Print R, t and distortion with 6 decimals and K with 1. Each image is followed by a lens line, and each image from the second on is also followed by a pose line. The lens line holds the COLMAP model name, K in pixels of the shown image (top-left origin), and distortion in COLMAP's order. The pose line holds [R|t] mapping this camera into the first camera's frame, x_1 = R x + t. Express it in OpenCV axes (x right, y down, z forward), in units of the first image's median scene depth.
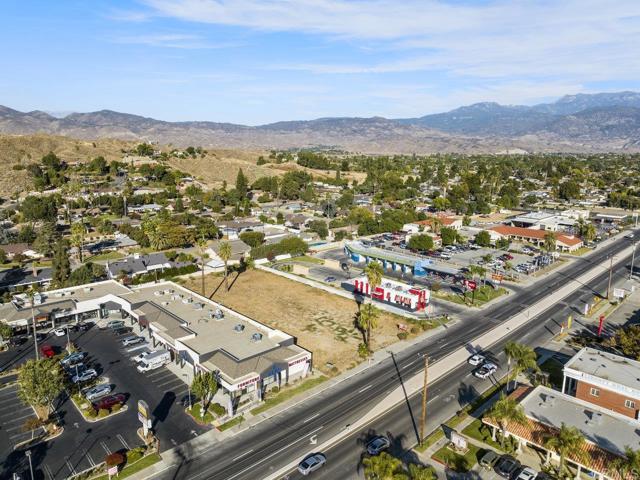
lens RADIAL K [[445.7, 0, 320.0], [0, 445.7, 240.0], [0, 0, 1]] dist [-0.049363, 0.000708]
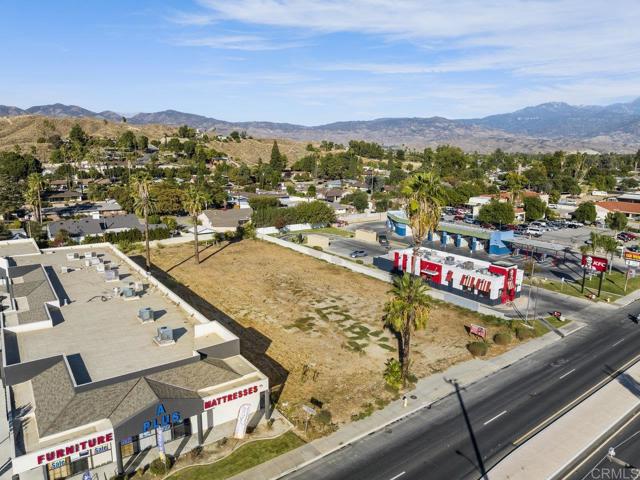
lens RADIAL K [[445.7, 0, 320.0], [0, 445.7, 240.0], [0, 0, 1]] dist [-0.049363, 0.000708]
pose [[0.991983, 0.030125, -0.122730, 0.045304], [-0.030546, 0.999532, -0.001549, 0.067965], [0.122626, 0.005285, 0.992439, 0.327881]]
